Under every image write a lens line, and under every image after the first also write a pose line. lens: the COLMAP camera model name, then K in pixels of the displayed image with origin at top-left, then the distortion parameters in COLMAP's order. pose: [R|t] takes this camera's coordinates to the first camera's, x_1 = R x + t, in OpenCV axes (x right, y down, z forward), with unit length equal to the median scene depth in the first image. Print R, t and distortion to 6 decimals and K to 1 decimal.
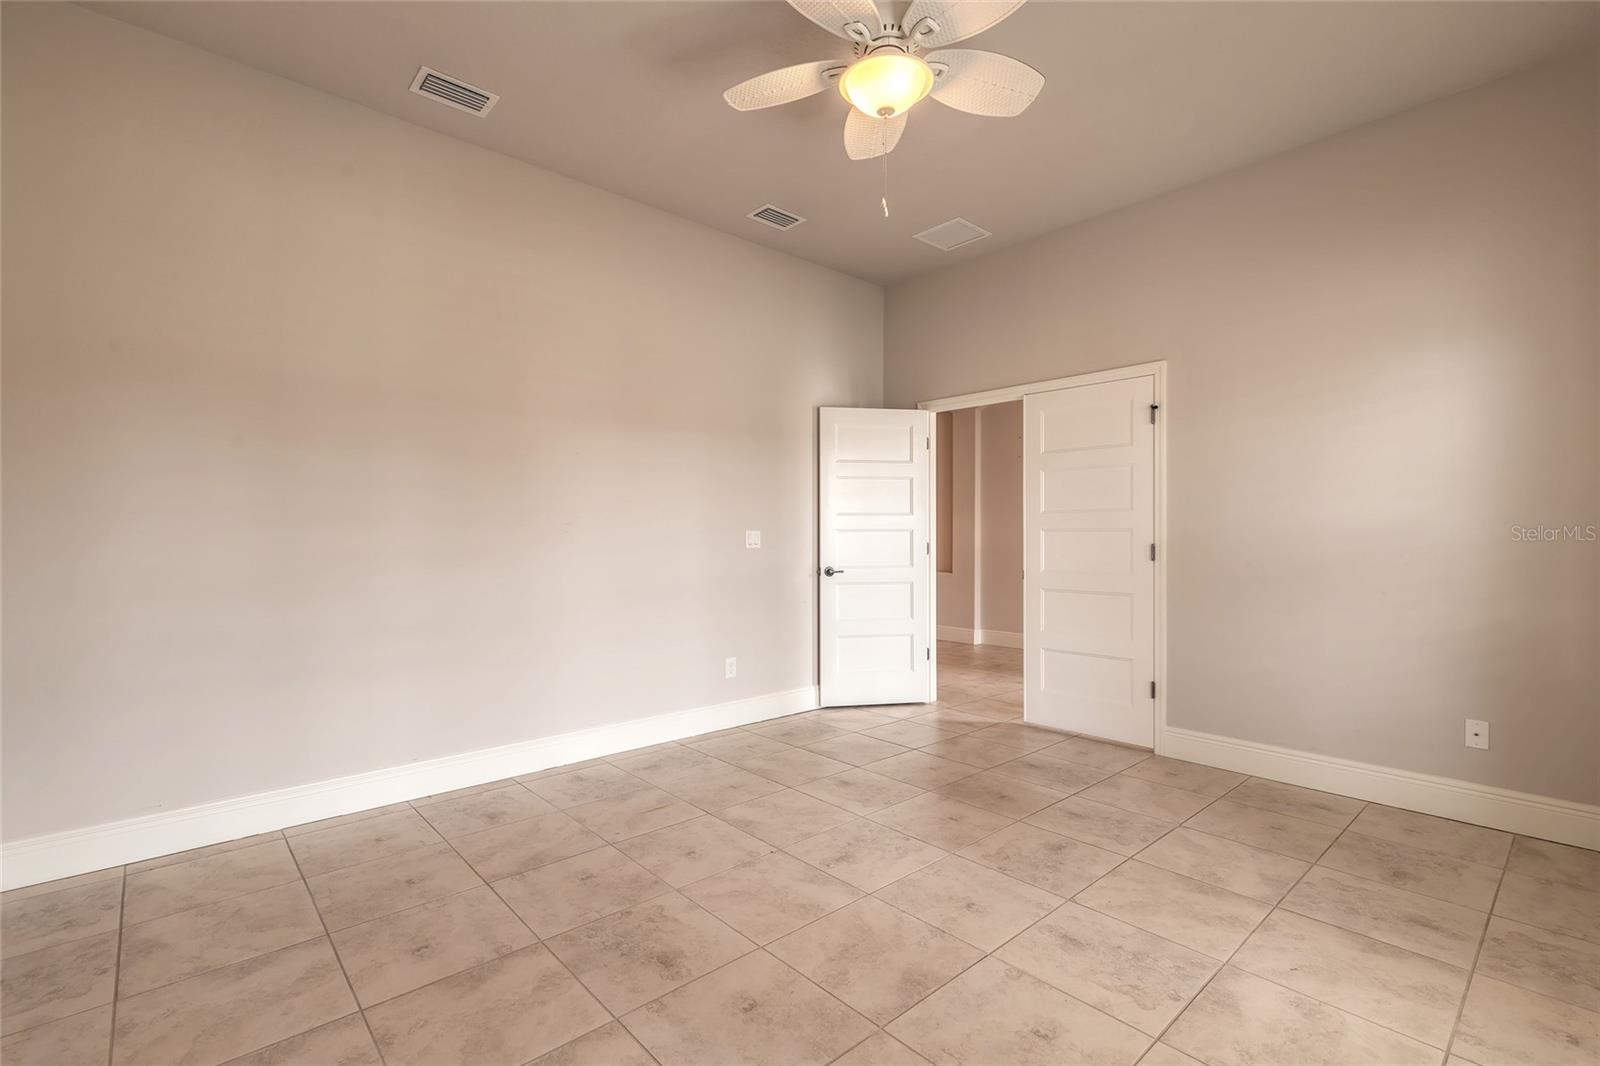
lens RADIAL K [[719.2, 0, 797.1], [0, 719.2, 536.1], [0, 0, 1]] dist [0.005169, -0.000945]
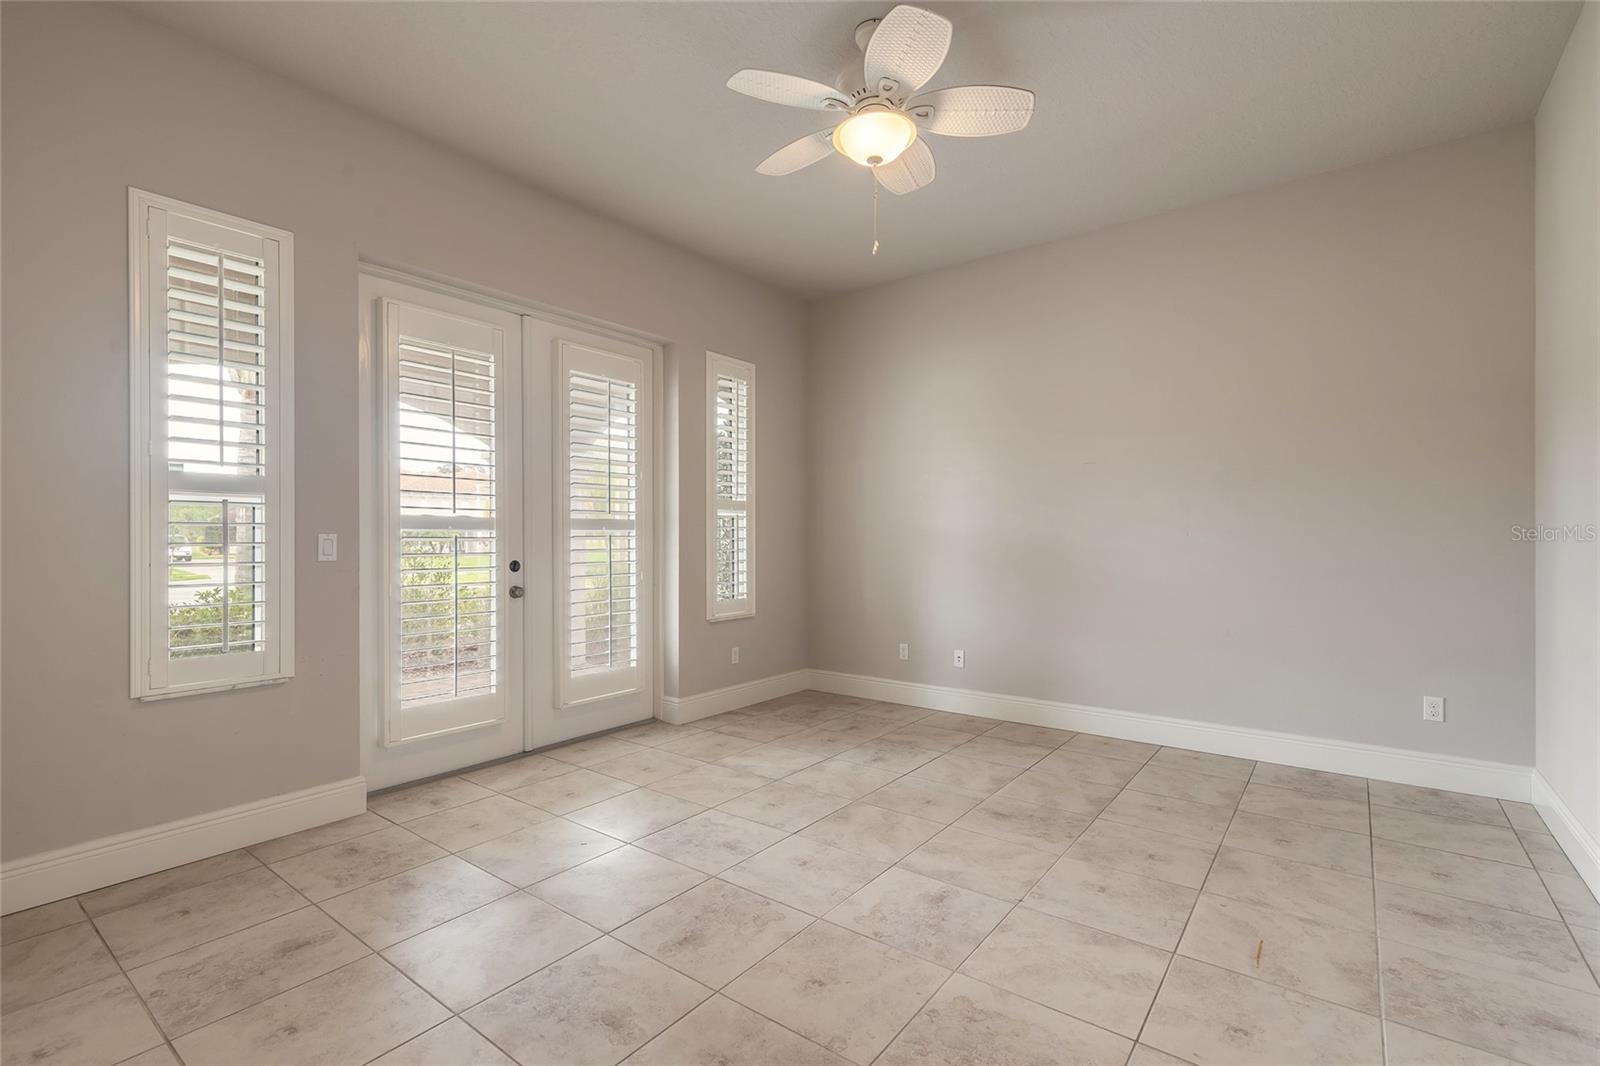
lens RADIAL K [[719.2, 0, 797.1], [0, 719.2, 536.1], [0, 0, 1]] dist [0.005169, -0.000945]
pose [[-0.982608, 0.001849, -0.185685, 0.439214], [0.002347, 0.999994, -0.002465, -0.002077], [0.185679, -0.002858, -0.982606, 2.020332]]
